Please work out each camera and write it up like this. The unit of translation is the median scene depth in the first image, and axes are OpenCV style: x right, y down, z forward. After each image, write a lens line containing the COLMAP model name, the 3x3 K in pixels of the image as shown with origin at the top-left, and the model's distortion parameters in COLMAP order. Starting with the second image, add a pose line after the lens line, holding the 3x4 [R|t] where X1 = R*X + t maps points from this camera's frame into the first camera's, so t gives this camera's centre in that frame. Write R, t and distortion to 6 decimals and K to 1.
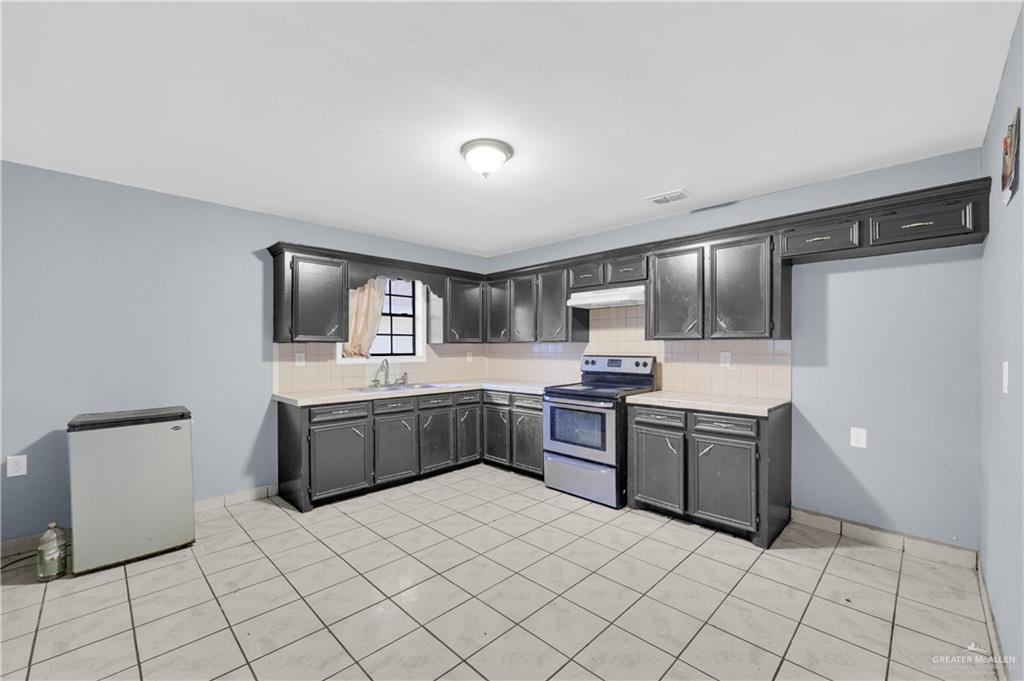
lens RADIAL K [[418.8, 0, 511.6], [0, 418.8, 344.4], [0, 0, 1]] dist [-0.001546, -0.000158]
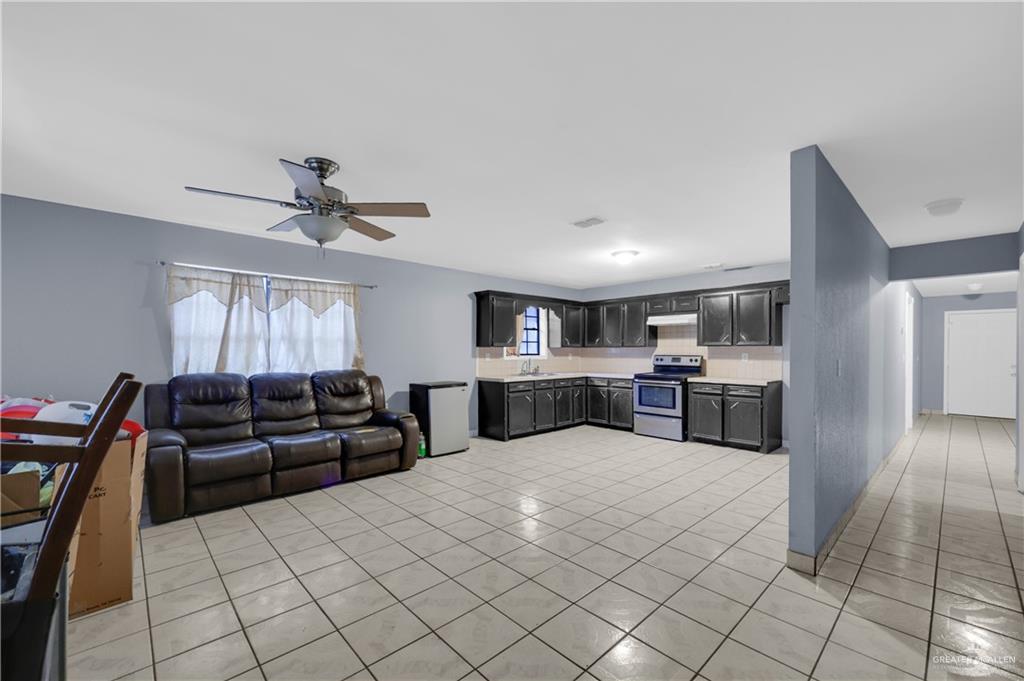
lens RADIAL K [[418.8, 0, 512.3], [0, 418.8, 345.8], [0, 0, 1]] dist [-0.001546, -0.000158]
pose [[0.999230, 0.002067, -0.039180, -0.352893], [-0.002226, 0.999989, -0.004017, -0.002467], [0.039171, 0.004101, 0.999224, -0.706001]]
